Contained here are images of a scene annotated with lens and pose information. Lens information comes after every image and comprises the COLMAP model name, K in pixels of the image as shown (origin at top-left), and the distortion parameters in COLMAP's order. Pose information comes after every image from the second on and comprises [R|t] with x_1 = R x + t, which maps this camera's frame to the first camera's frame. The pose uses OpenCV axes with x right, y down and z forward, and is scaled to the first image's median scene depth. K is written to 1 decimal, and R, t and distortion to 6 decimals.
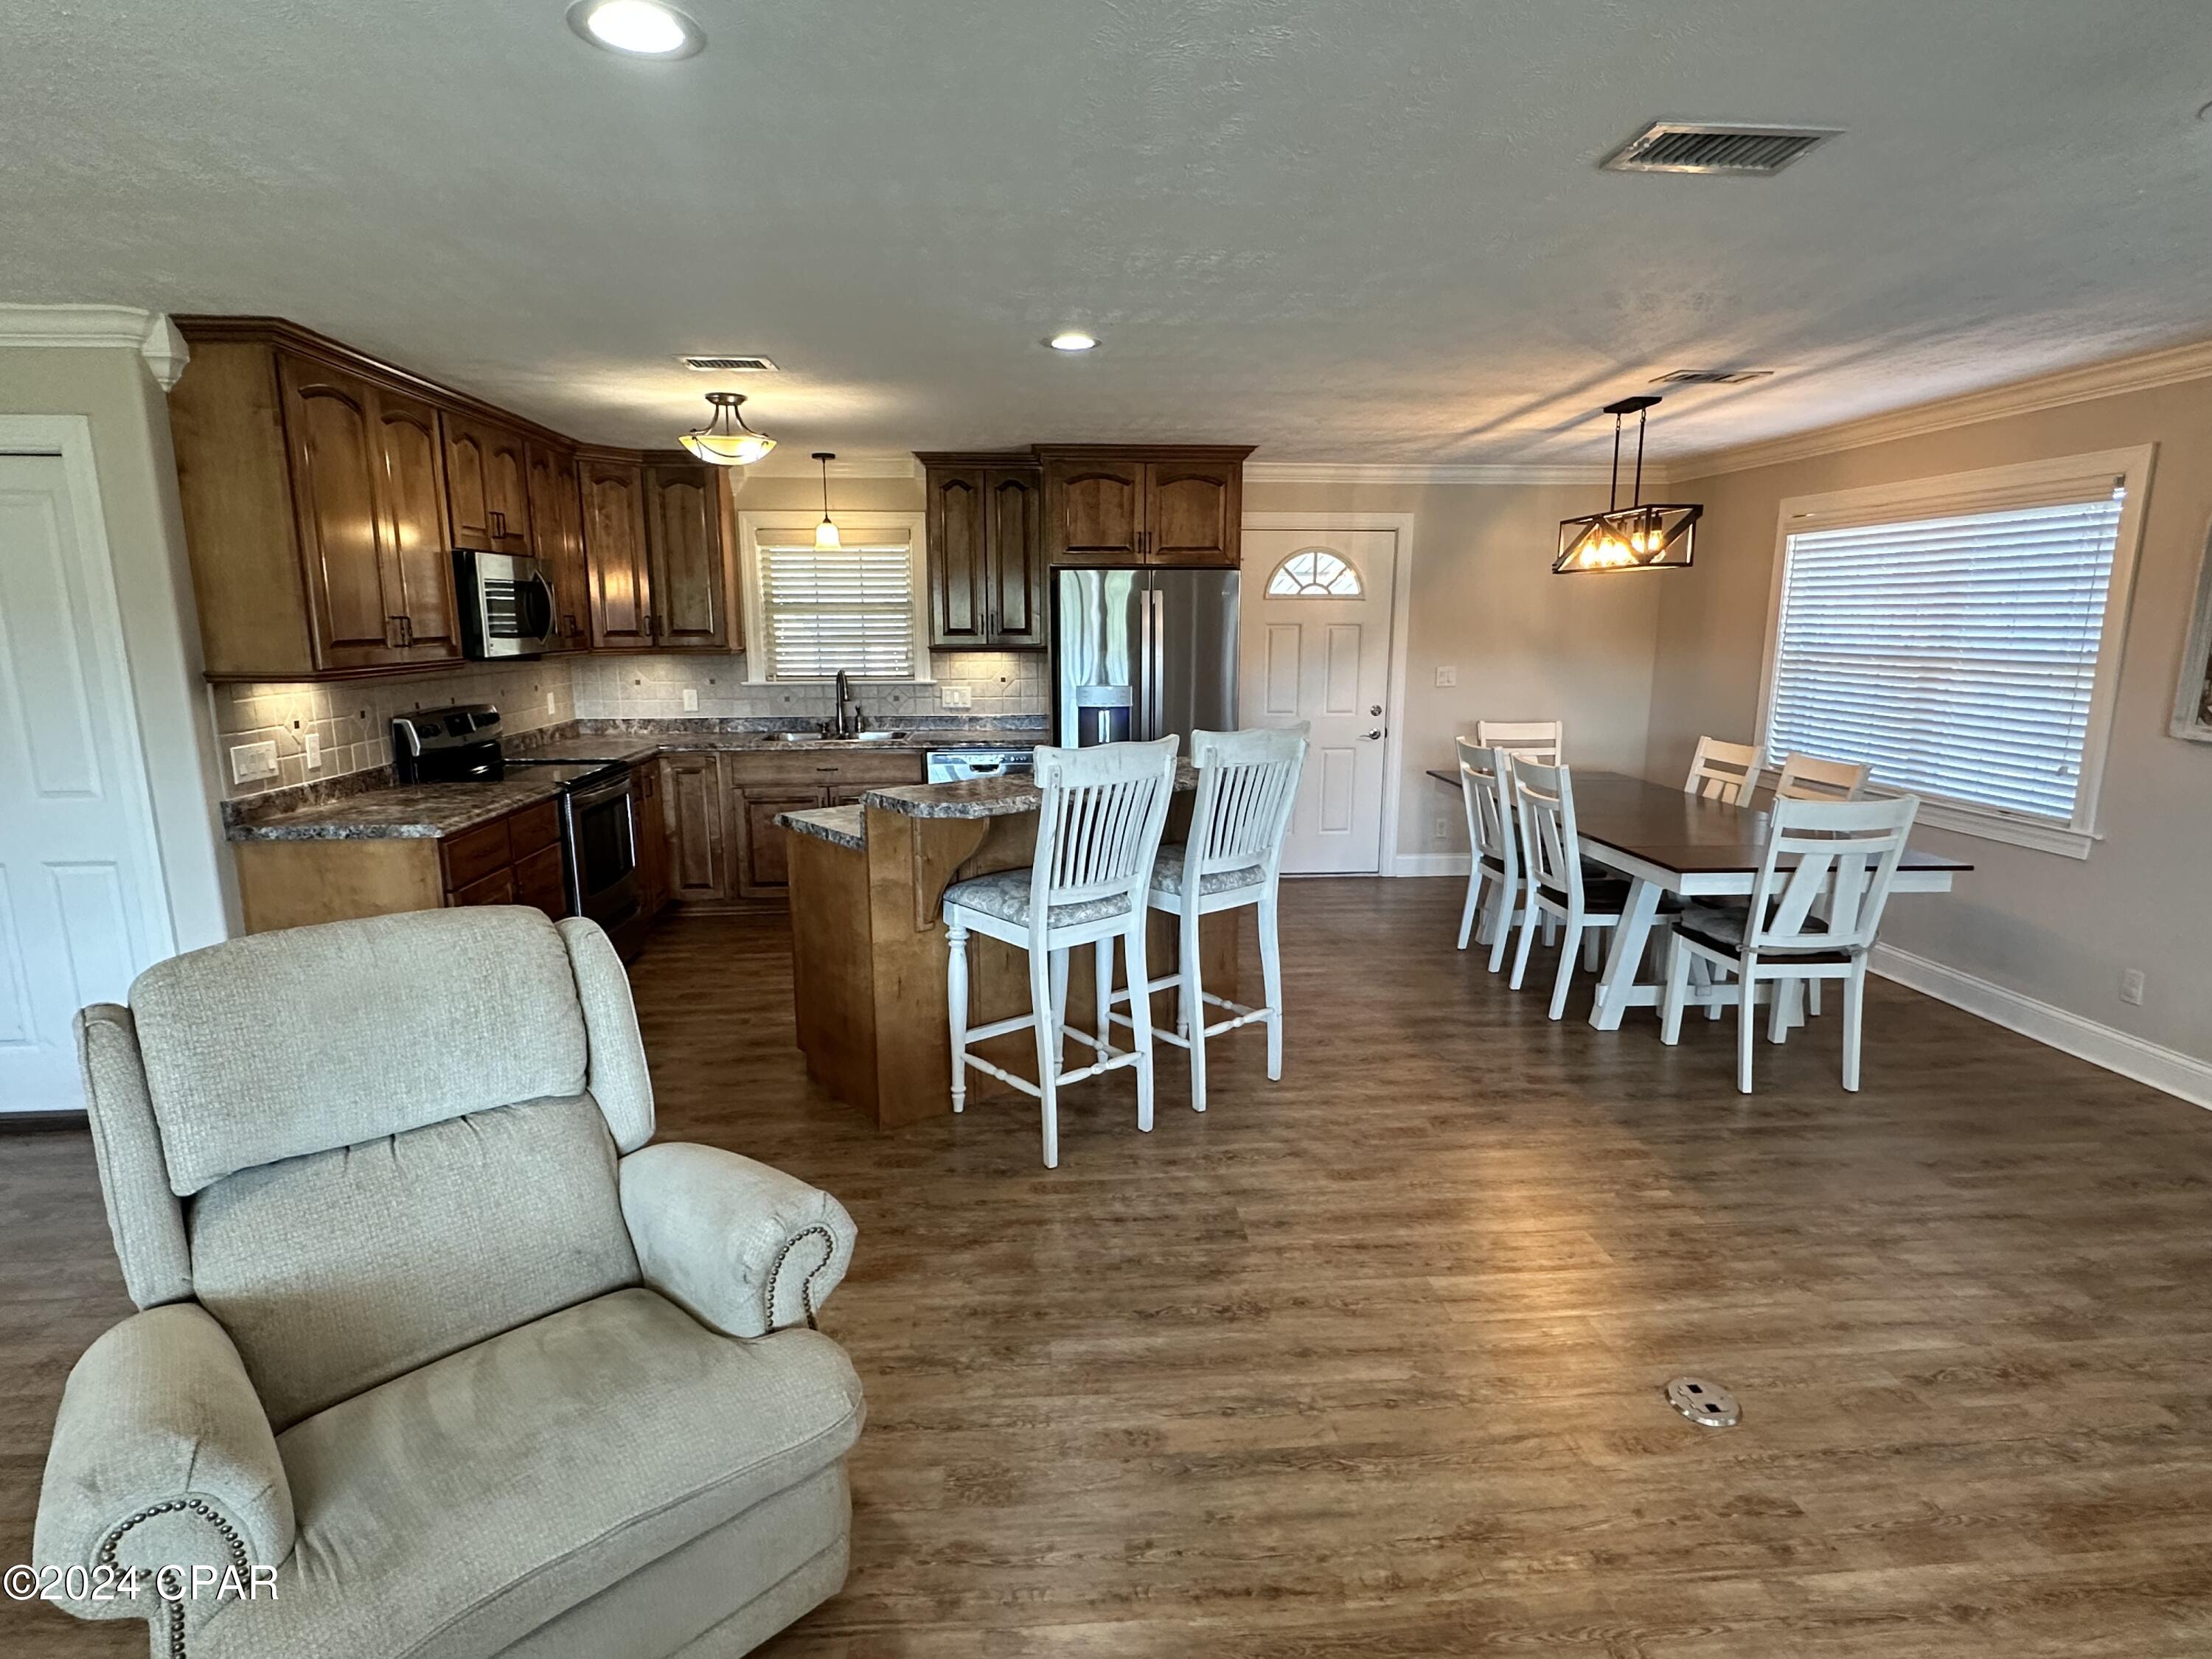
lens RADIAL K [[1135.3, 0, 1105.1], [0, 1135.3, 835.4], [0, 0, 1]] dist [-0.001445, -0.000599]
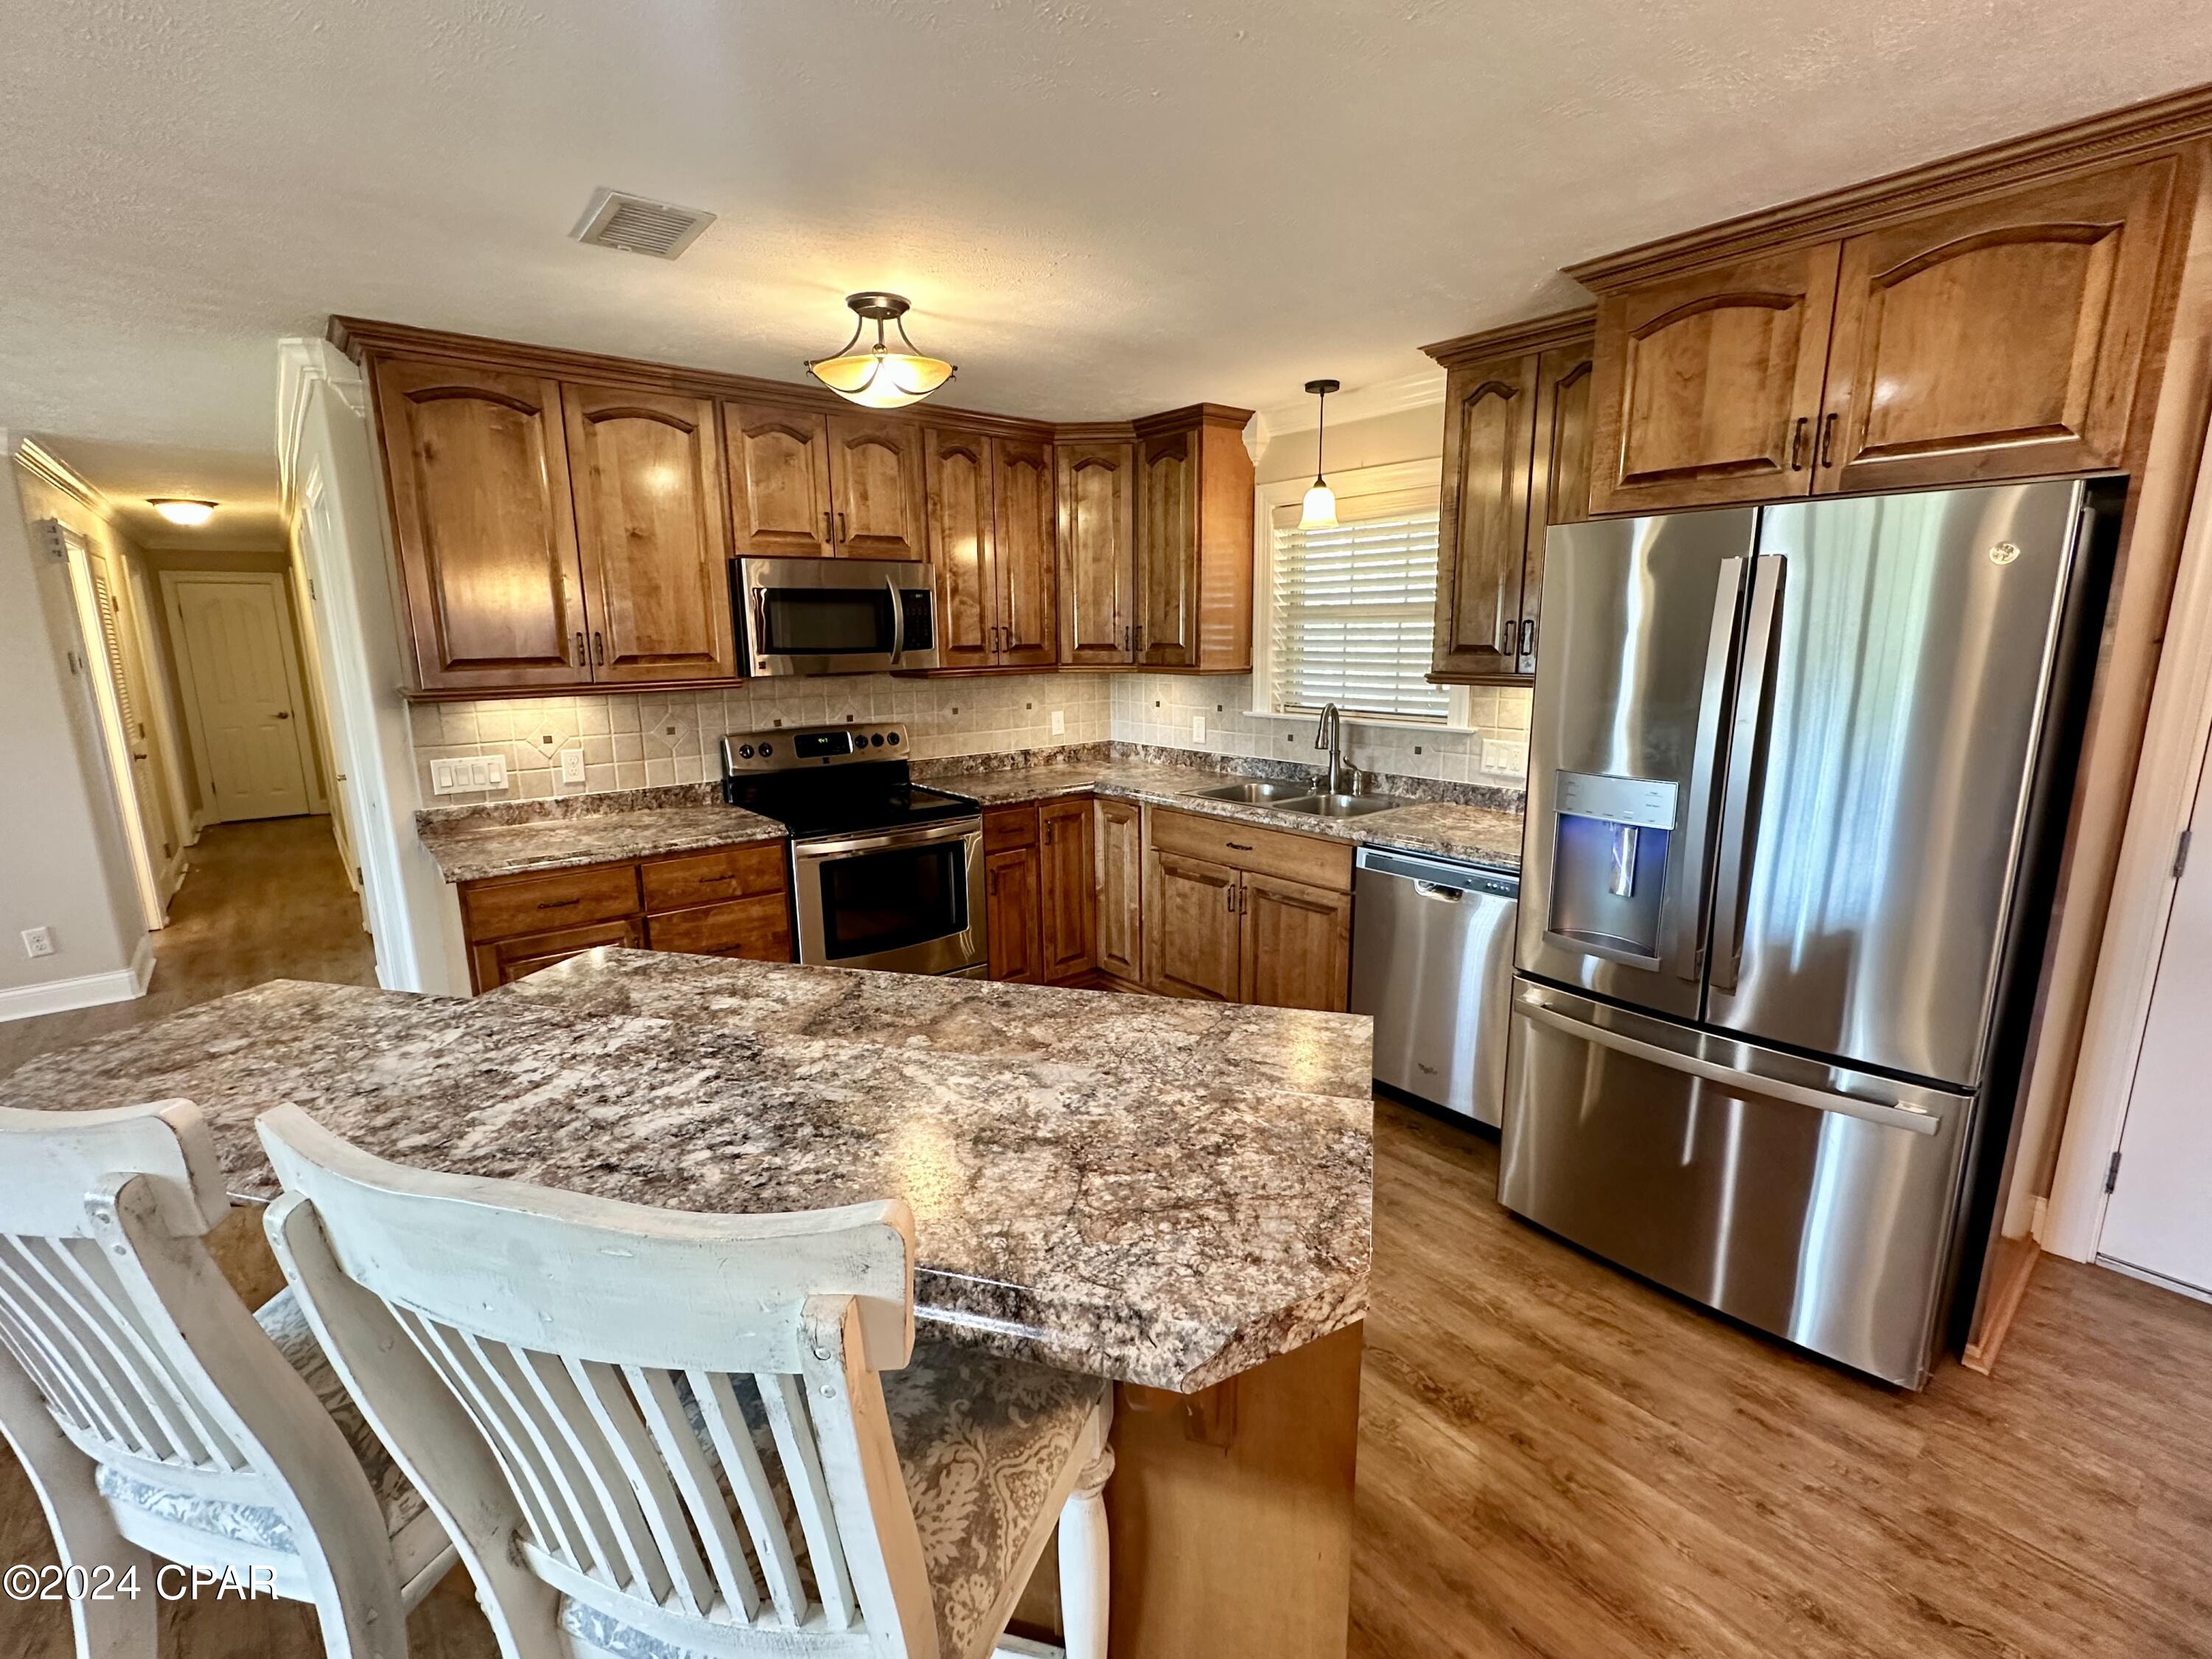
lens RADIAL K [[990.7, 0, 1099.9], [0, 990.7, 835.7], [0, 0, 1]] dist [-0.008975, -0.000006]
pose [[0.572525, 0.163955, -0.803327, 0.283445], [-0.145843, 0.984541, 0.096999, -0.163094], [0.806811, 0.061625, 0.587586, 0.841942]]
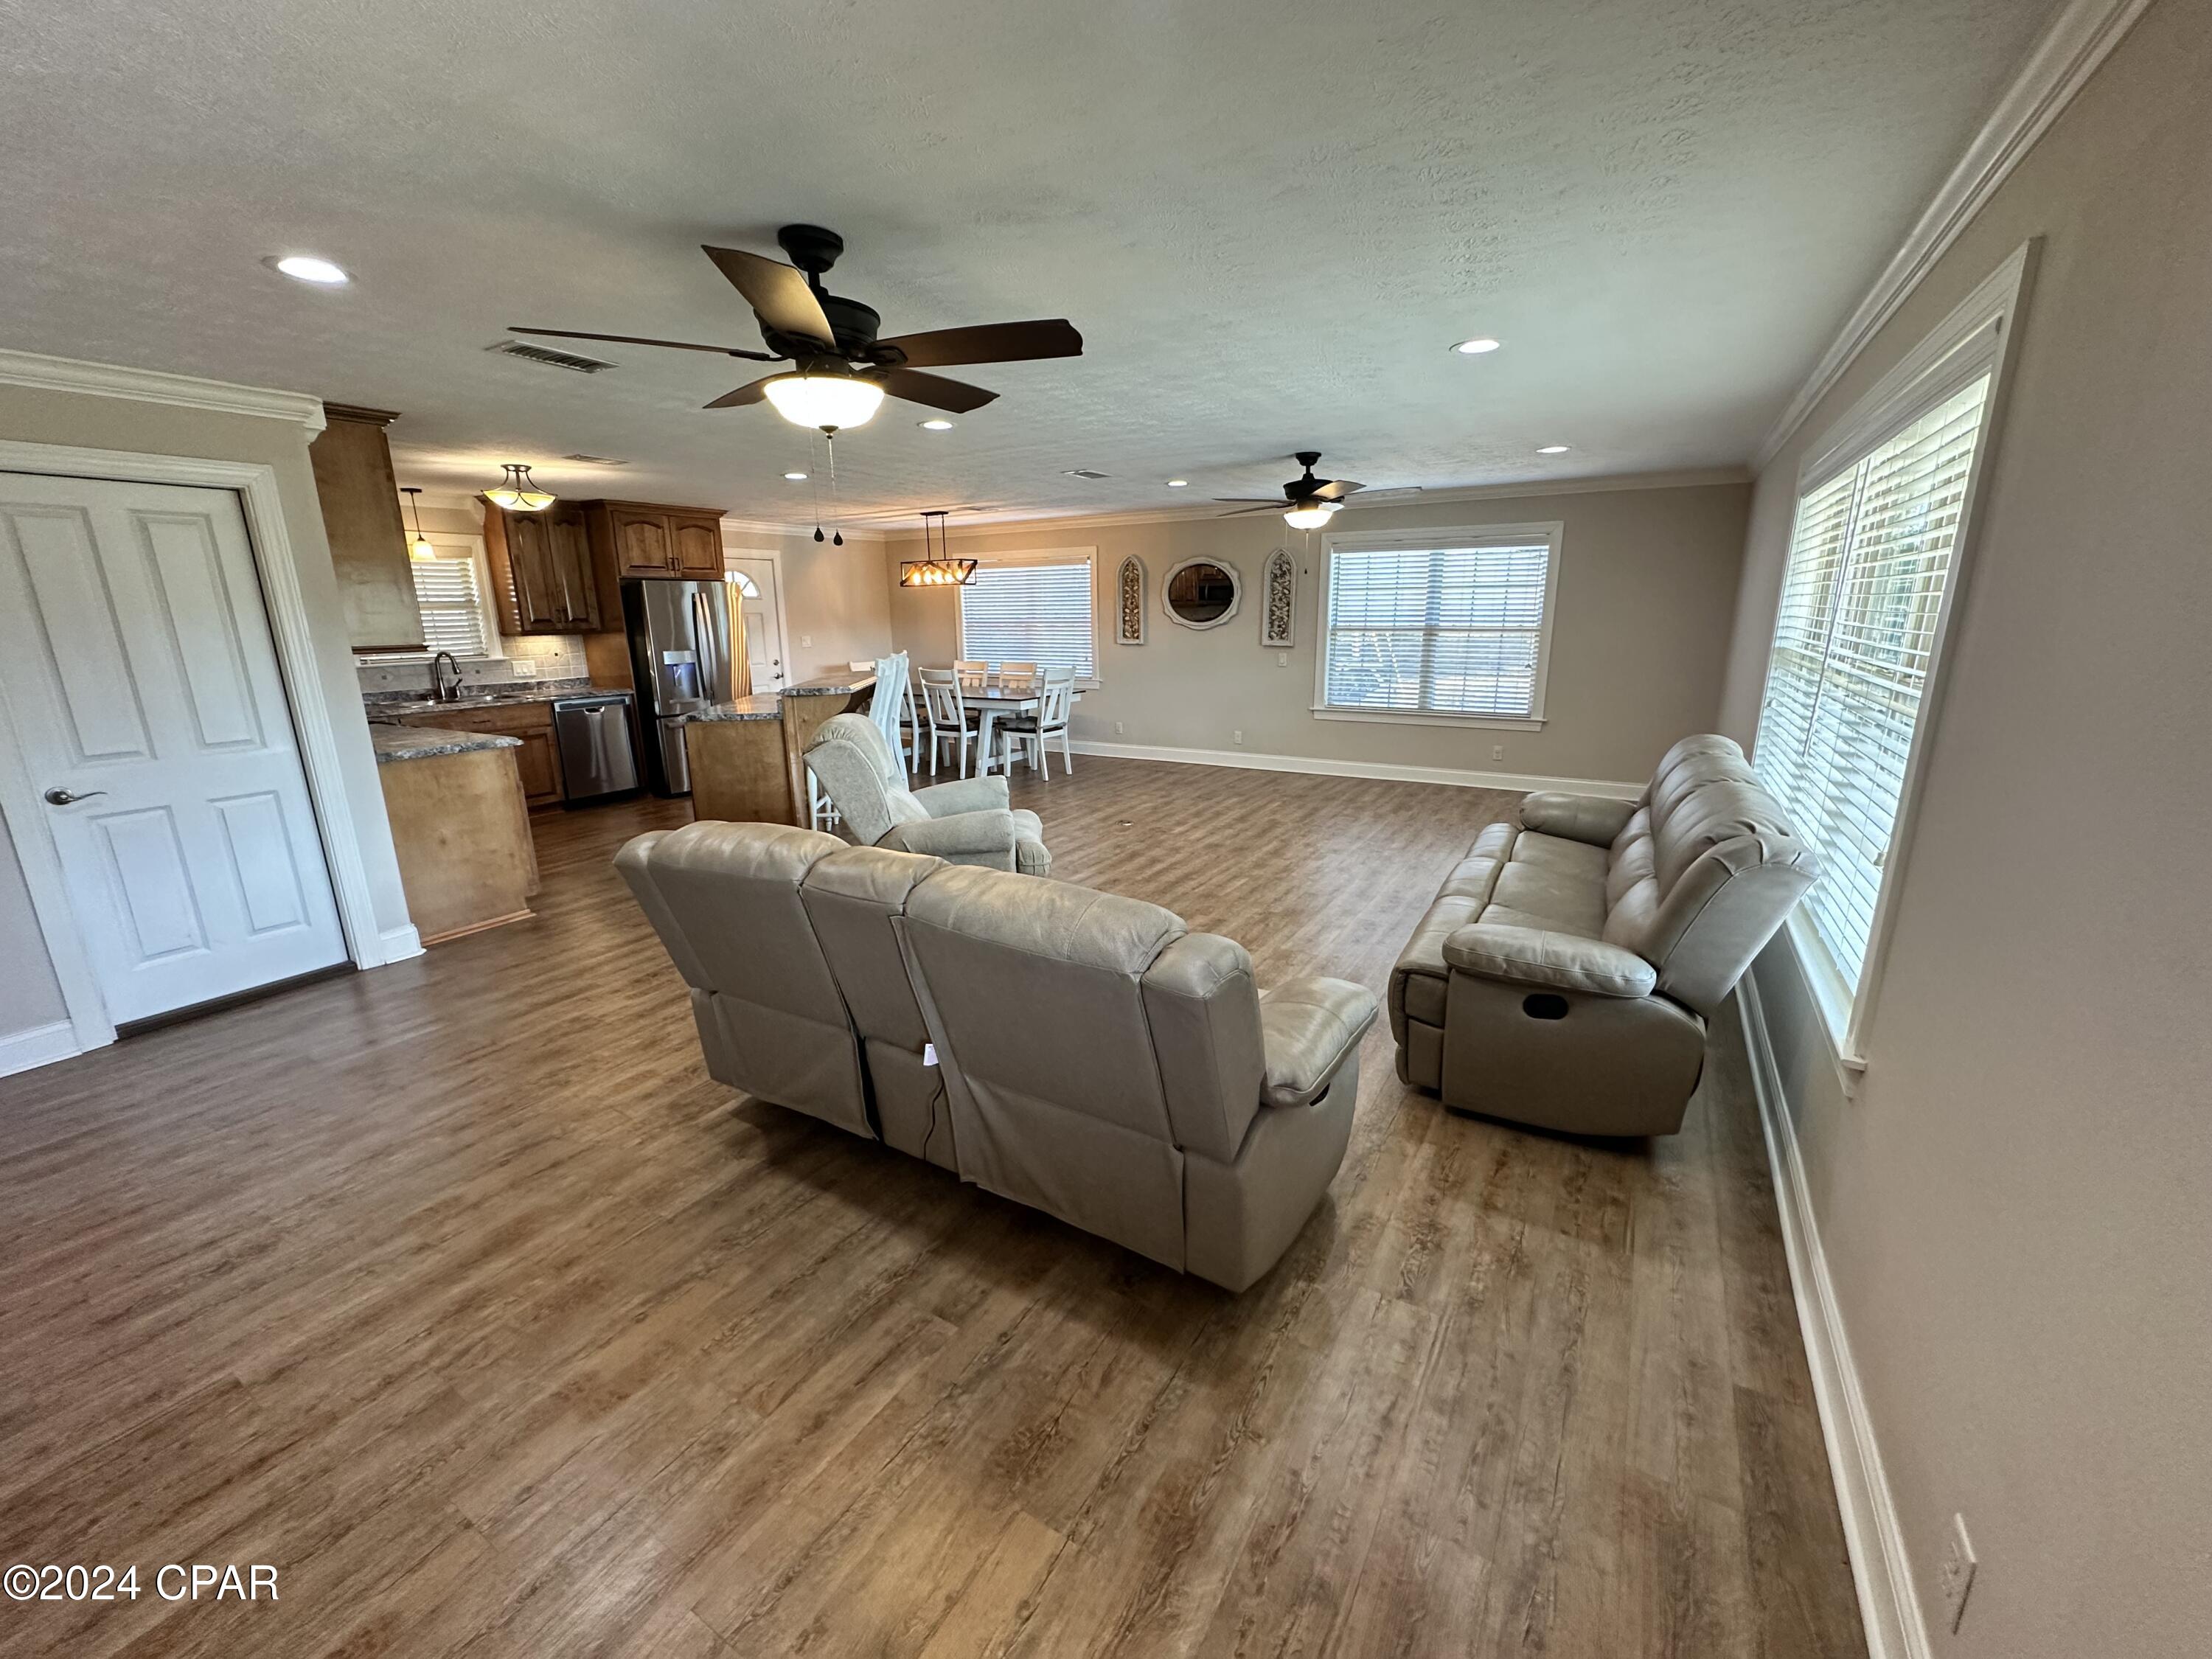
lens RADIAL K [[872.6, 0, 1101.9], [0, 872.6, 831.5], [0, 0, 1]] dist [-0.005469, 0.000536]
pose [[0.592319, -0.205434, 0.779073, -0.957642], [0.164754, 0.977398, 0.132471, 0.083873], [-0.788679, 0.049890, 0.612778, -0.363474]]
